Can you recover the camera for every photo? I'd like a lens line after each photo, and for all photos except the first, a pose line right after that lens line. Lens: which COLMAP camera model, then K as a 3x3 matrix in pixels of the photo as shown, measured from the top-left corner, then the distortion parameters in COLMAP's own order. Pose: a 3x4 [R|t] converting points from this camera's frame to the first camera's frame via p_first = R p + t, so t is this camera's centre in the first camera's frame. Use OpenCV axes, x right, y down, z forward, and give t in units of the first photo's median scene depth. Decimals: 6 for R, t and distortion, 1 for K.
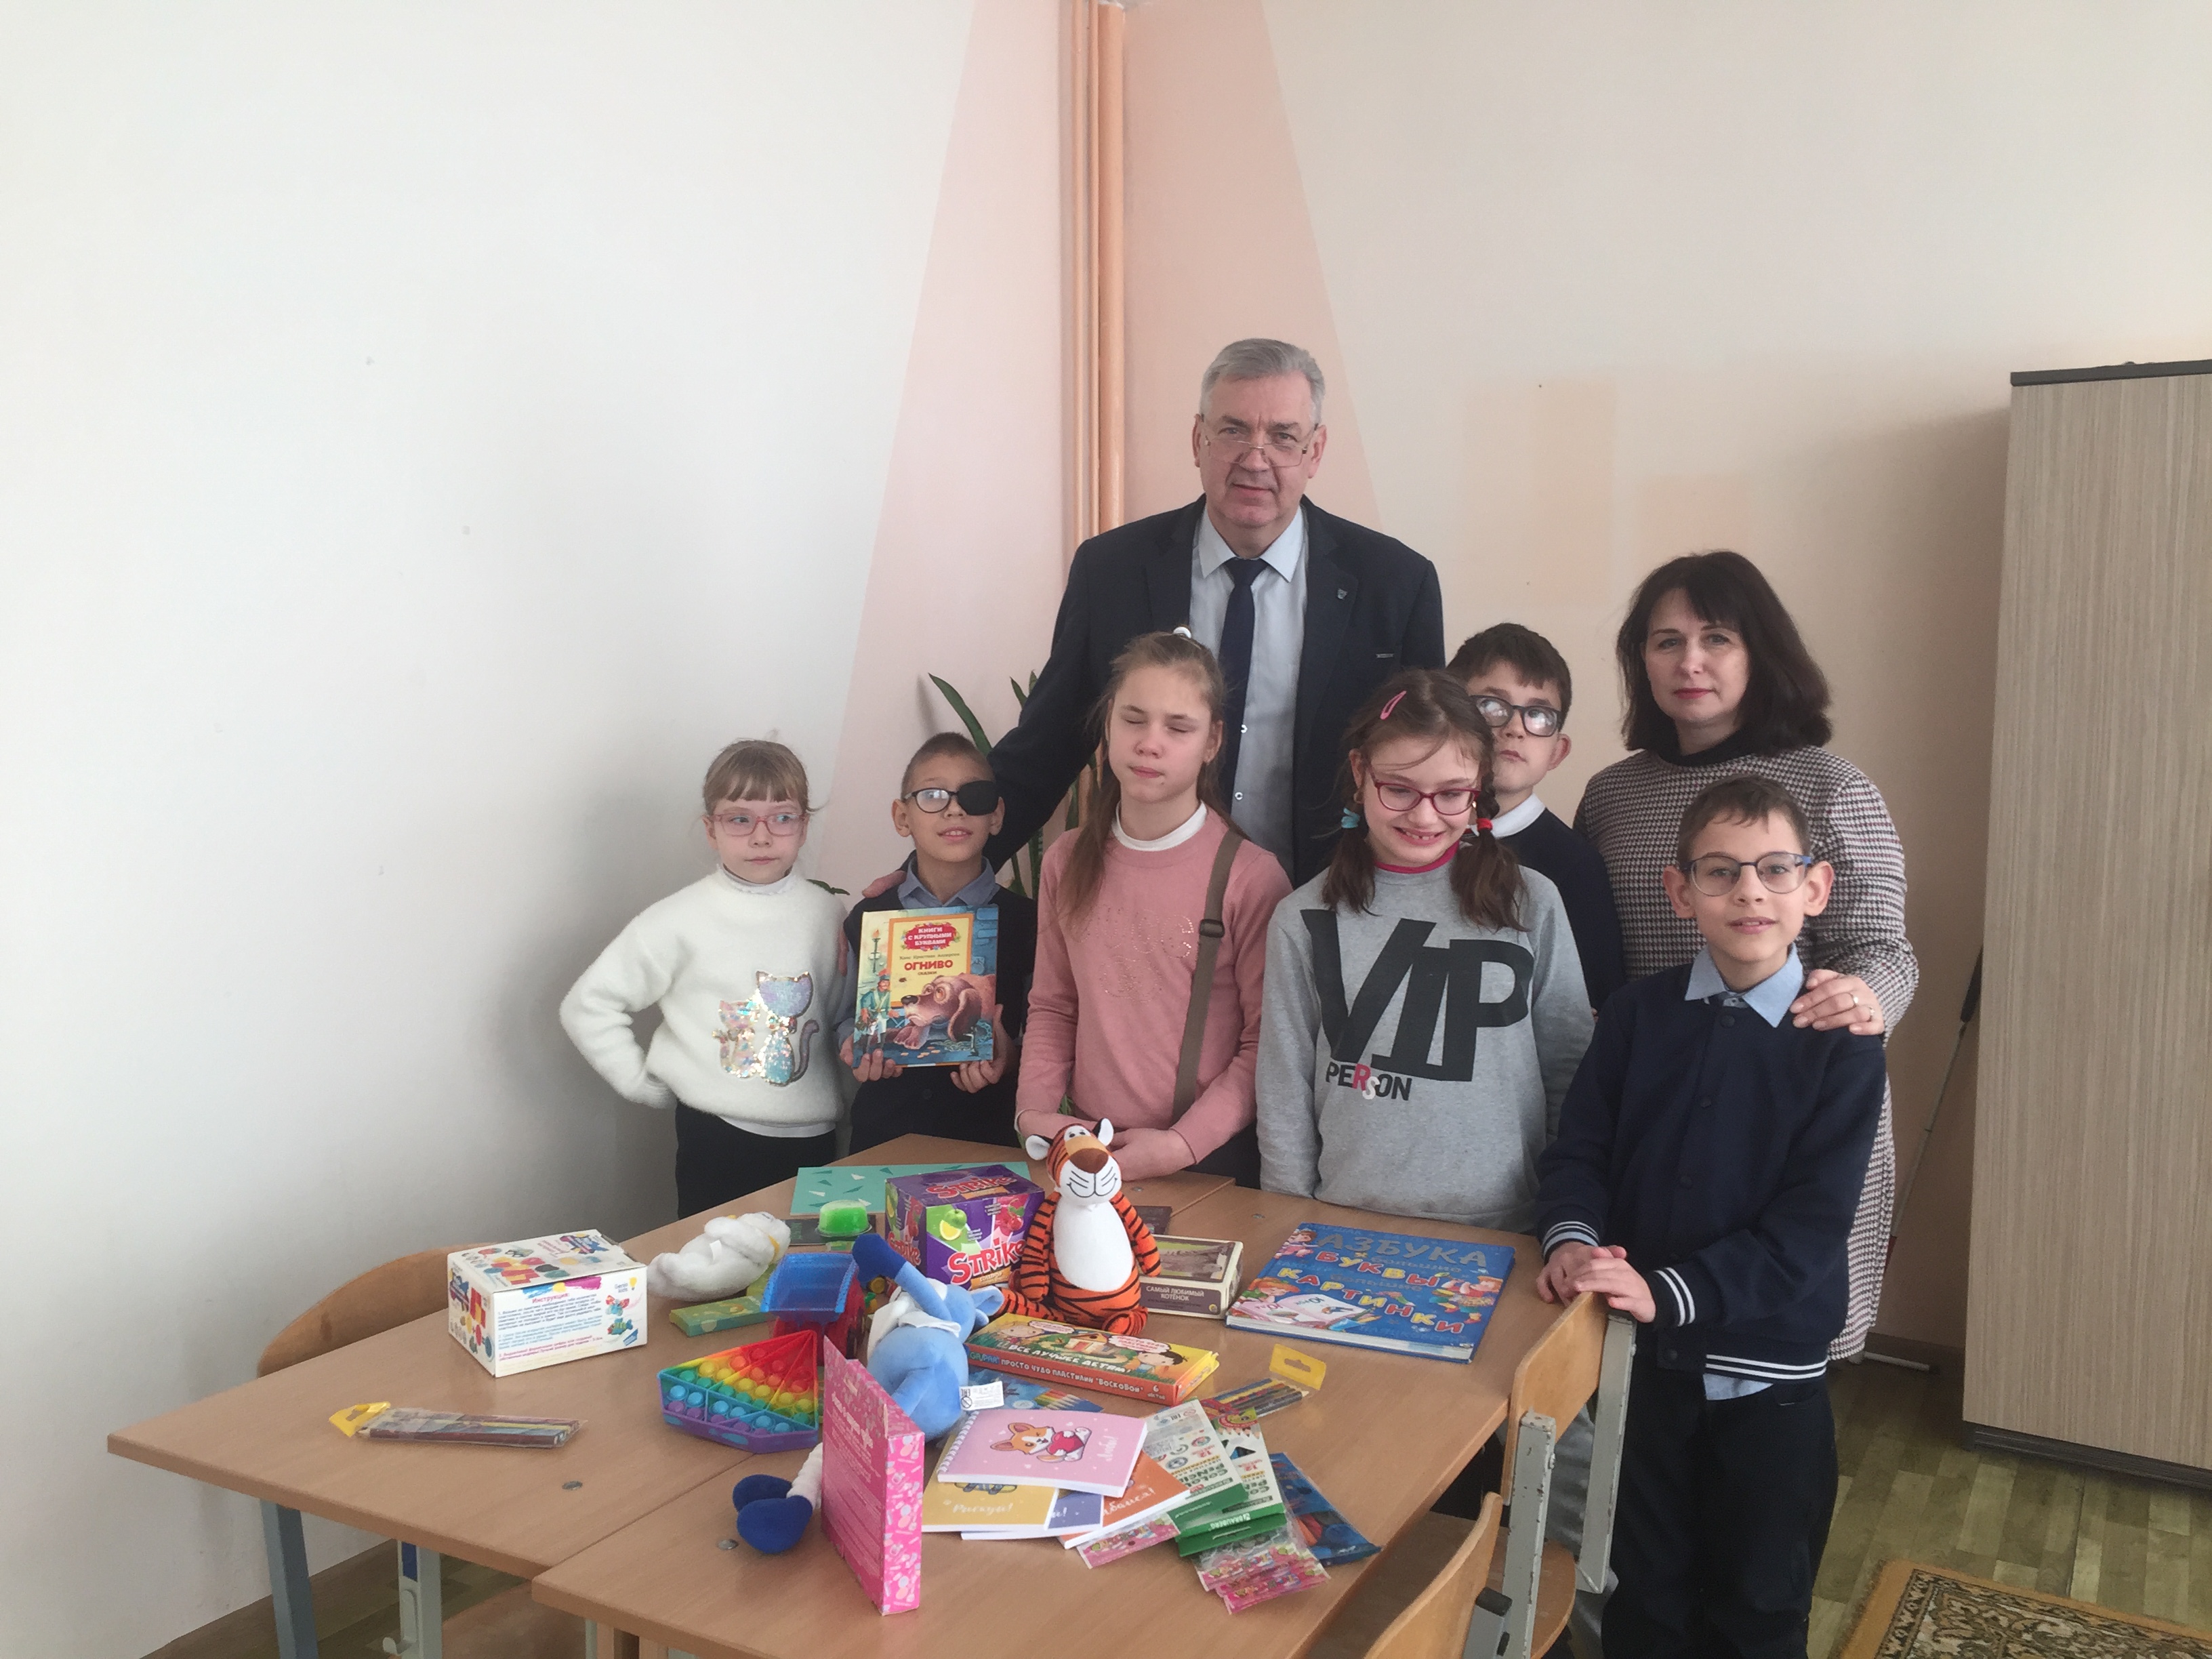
lens RADIAL K [[1862.5, 0, 1106.0], [0, 1862.5, 829.5], [0, 0, 1]] dist [0.036821, -0.000693]
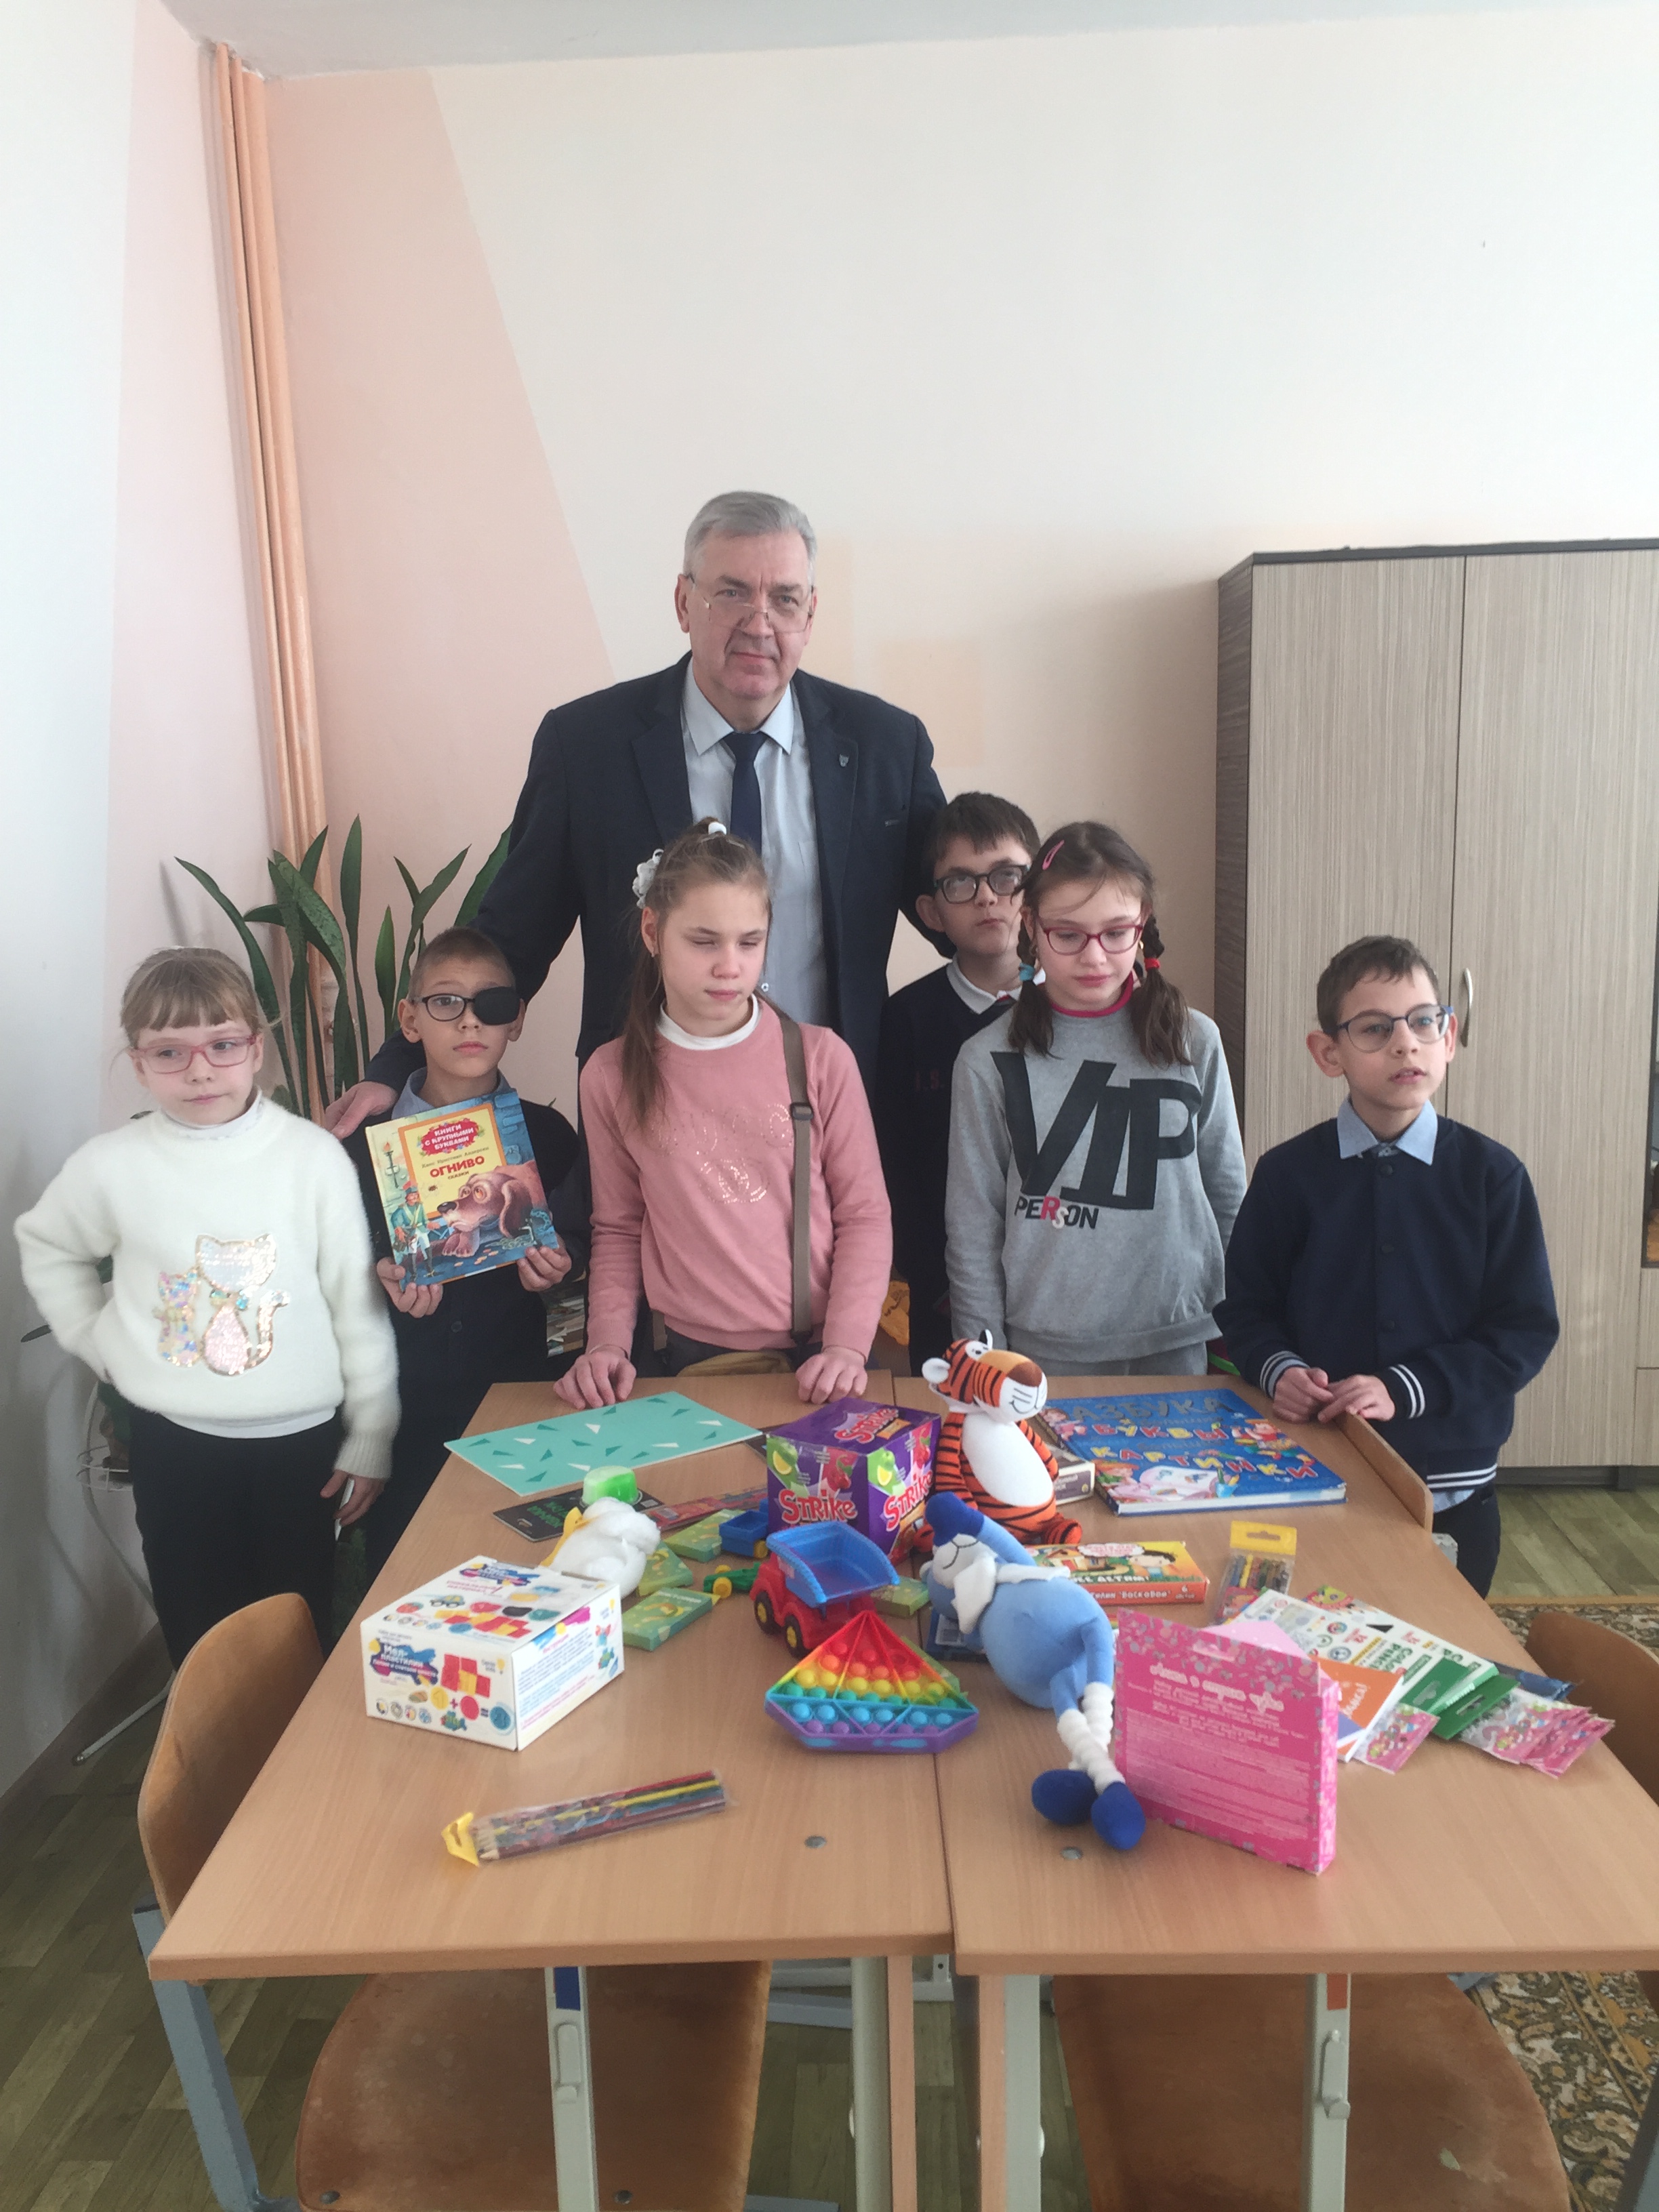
lens RADIAL K [[1854.4, 0, 830.6], [0, 1854.4, 1119.6], [0, 0, 1]] dist [0.069215, -0.001595]
pose [[0.881447, -0.107141, 0.459970, -0.350010], [0.070823, 0.992901, 0.095557, -0.036333], [-0.466943, -0.051652, 0.882777, 0.132779]]
